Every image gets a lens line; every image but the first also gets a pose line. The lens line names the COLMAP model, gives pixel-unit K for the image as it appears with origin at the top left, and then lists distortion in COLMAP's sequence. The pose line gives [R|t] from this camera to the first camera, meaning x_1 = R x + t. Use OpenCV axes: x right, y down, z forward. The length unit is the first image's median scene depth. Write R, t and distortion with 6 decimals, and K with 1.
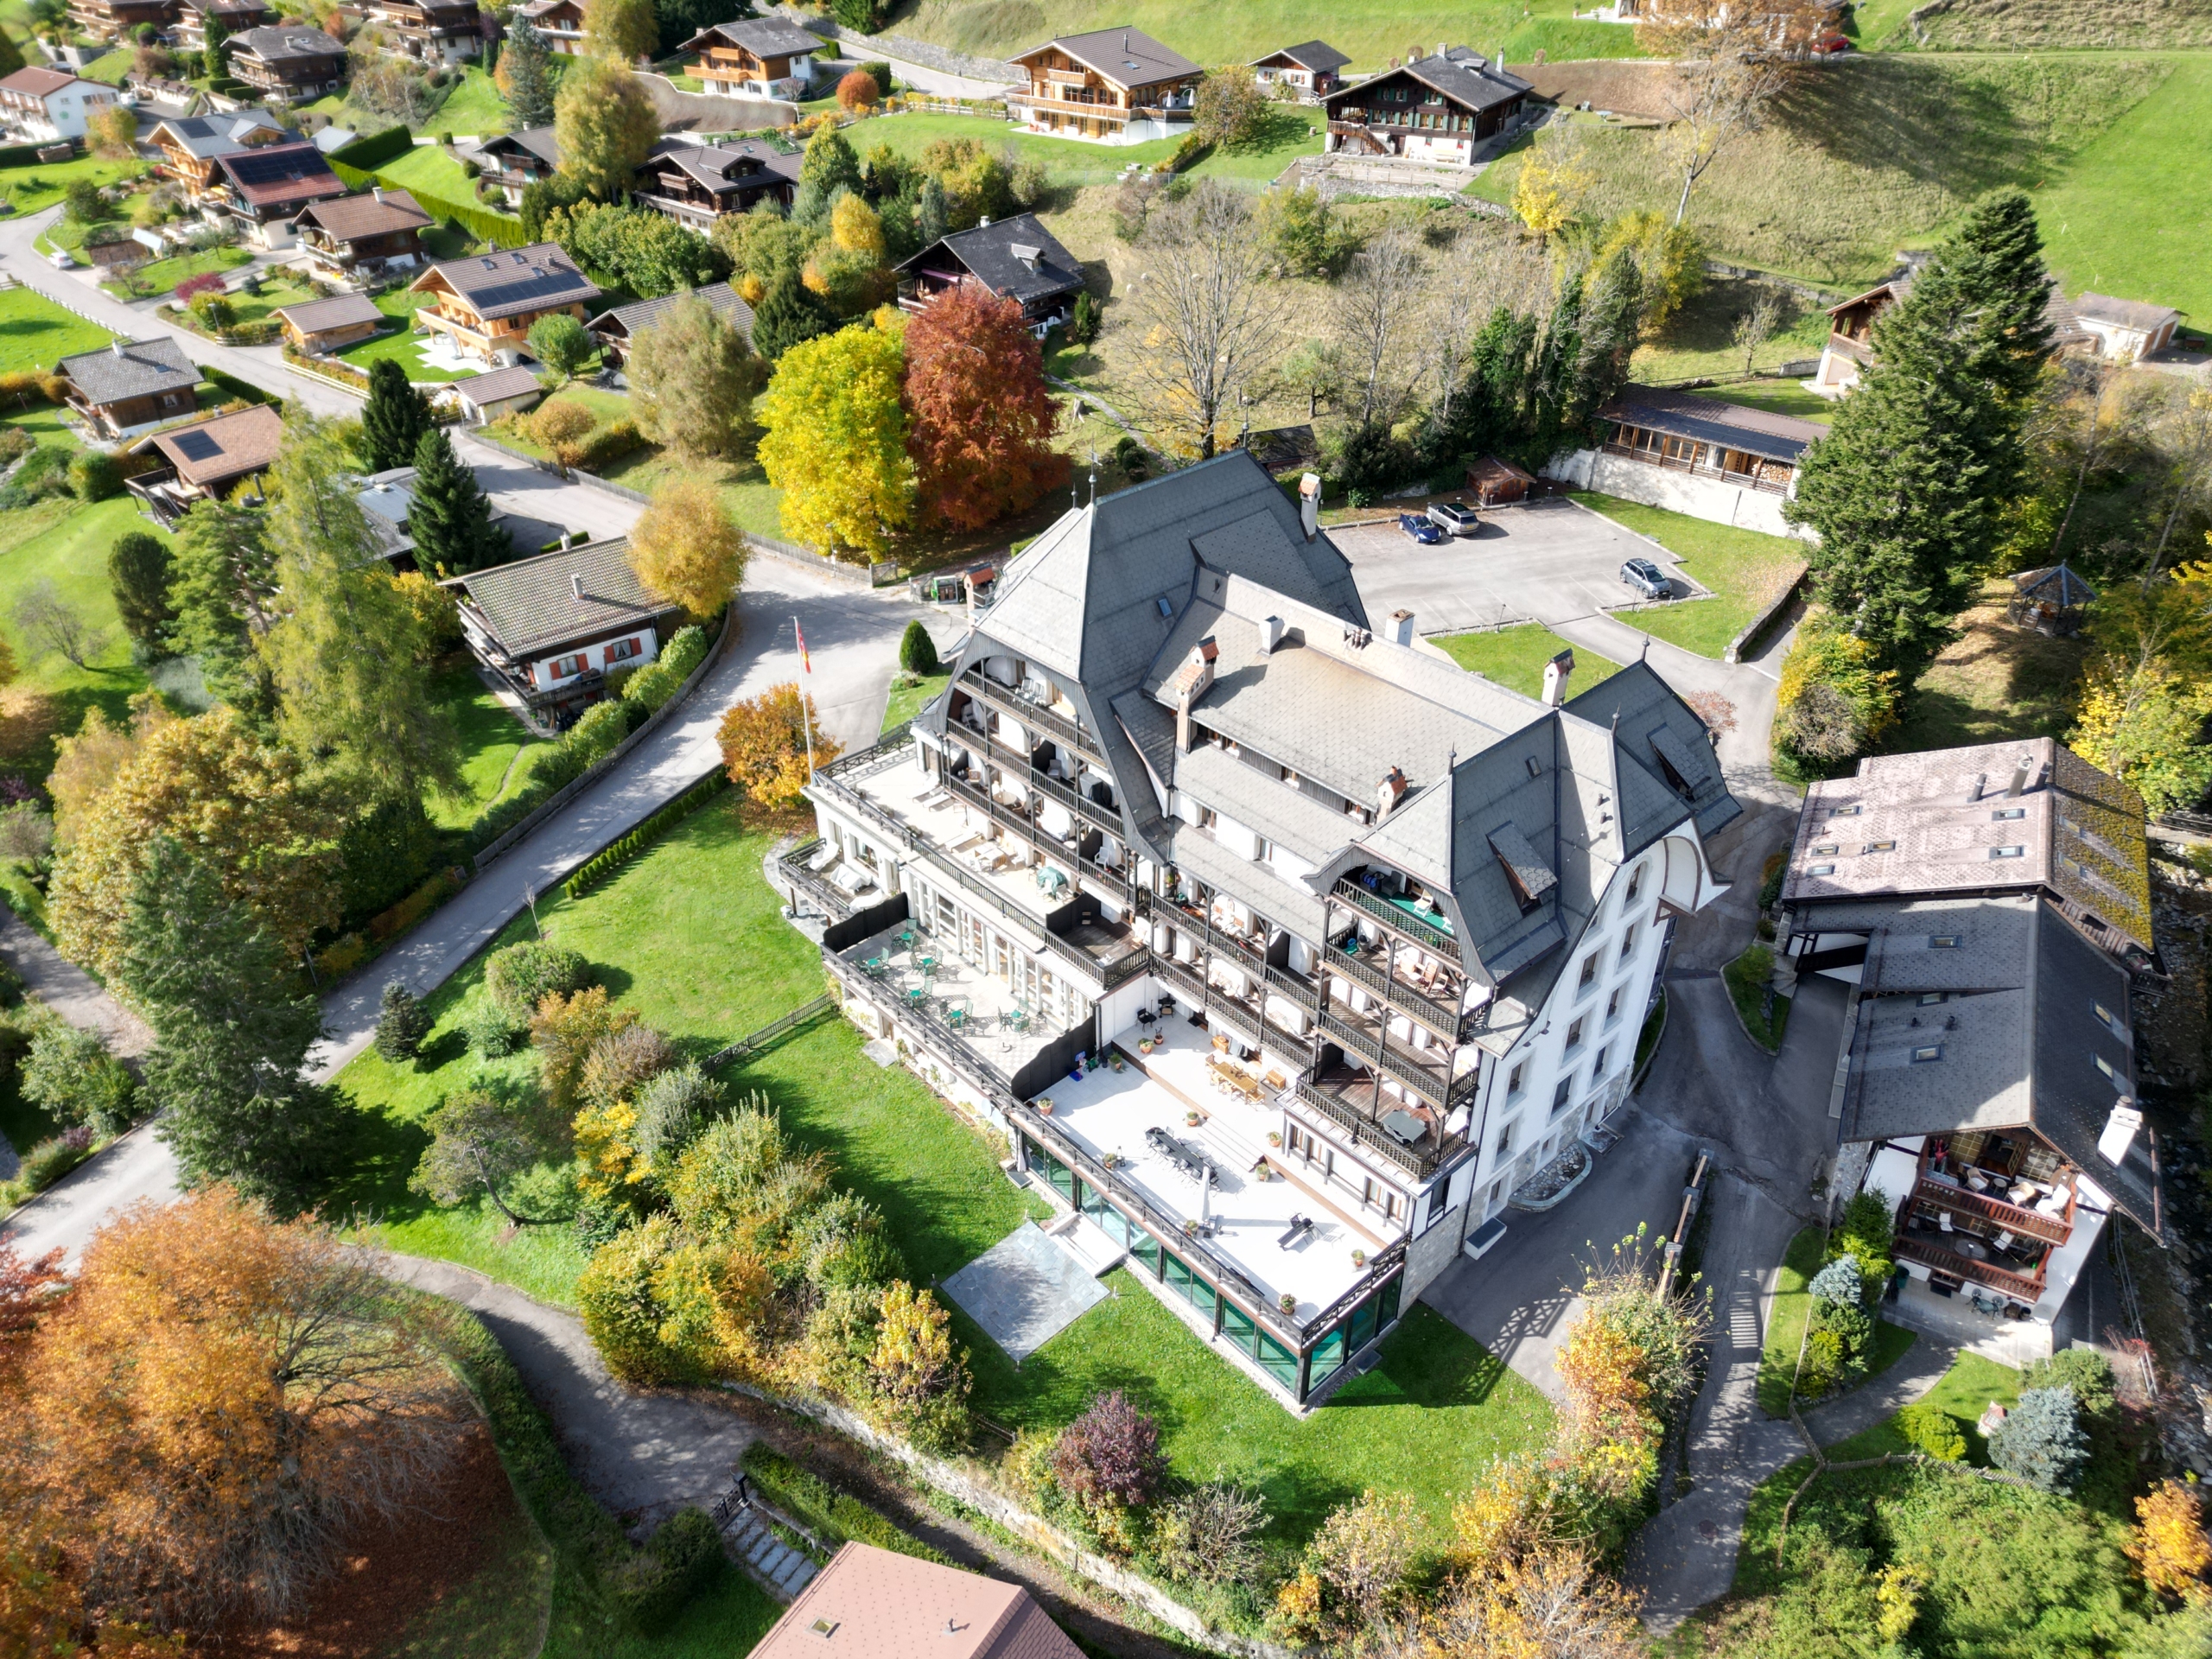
lens RADIAL K [[1540.7, 0, 1107.5], [0, 1540.7, 826.3], [0, 0, 1]] dist [0.004875, -0.015339]
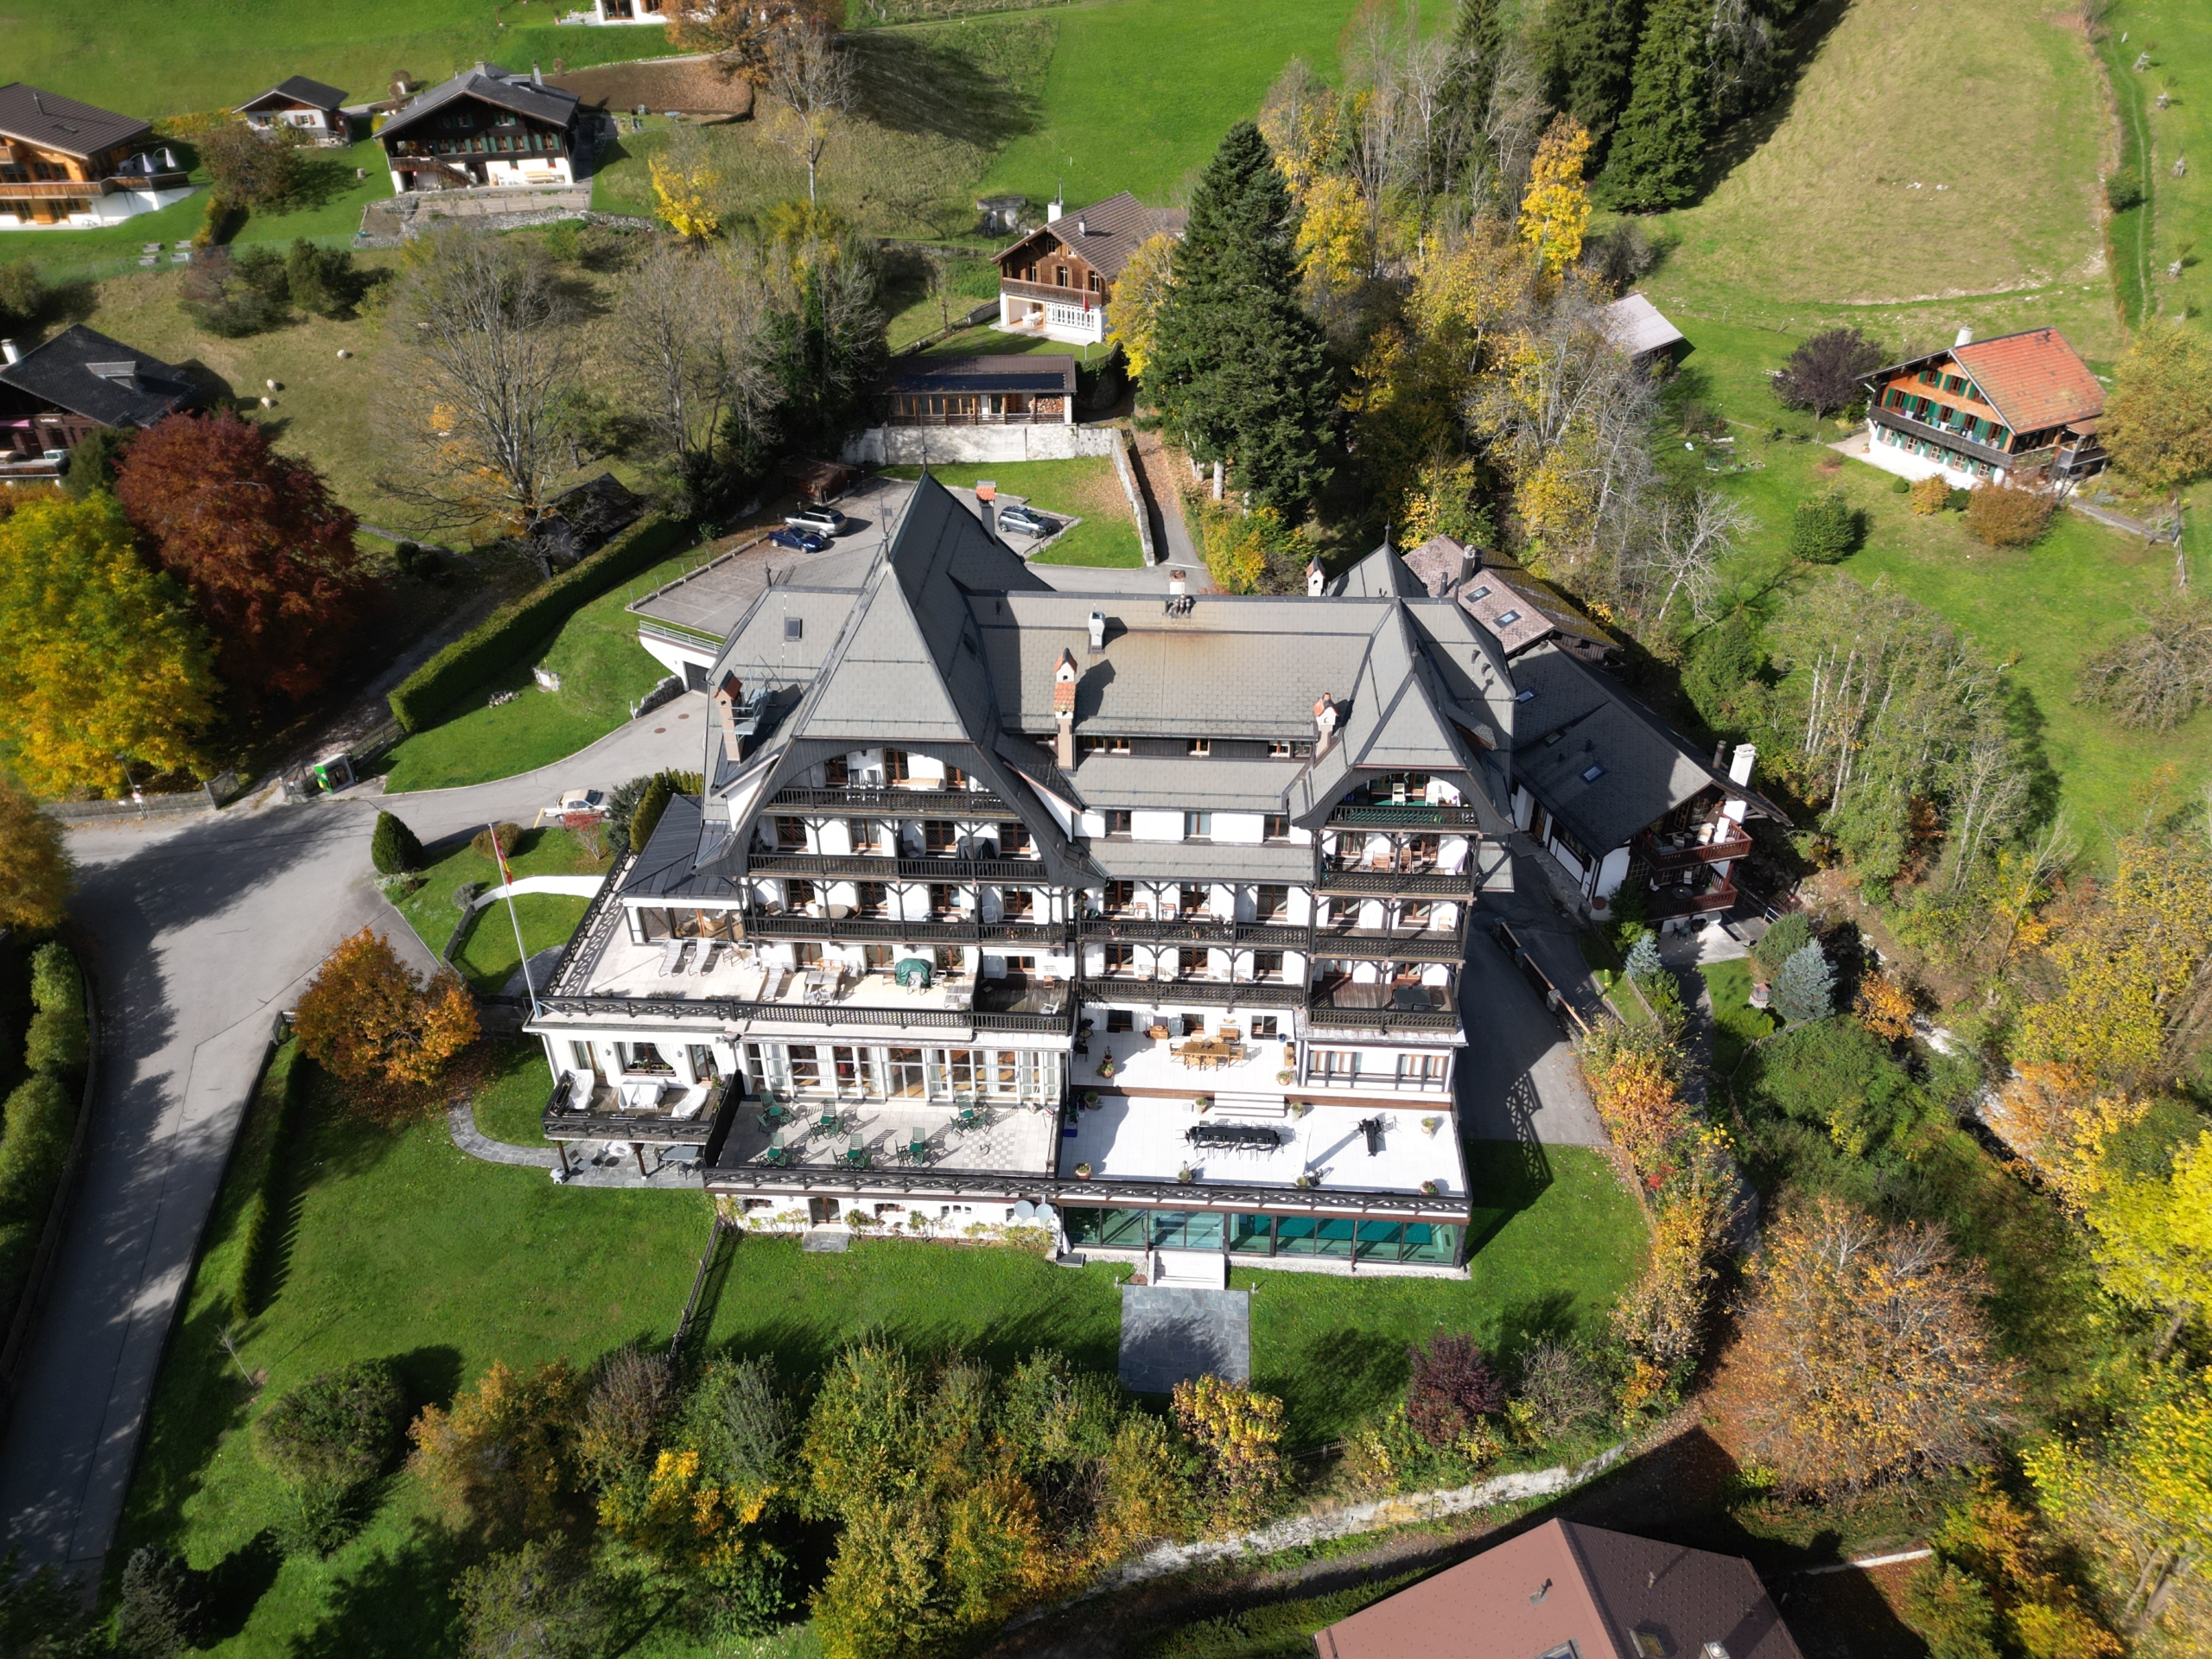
lens RADIAL K [[1540.7, 0, 1109.4], [0, 1540.7, 829.6], [0, 0, 1]] dist [0.004875, -0.015339]
pose [[0.714201, -0.385989, 0.583892, -0.300226], [0.386235, 0.913031, 0.131138, -0.076964], [-0.583729, 0.131860, 0.801170, 0.122246]]
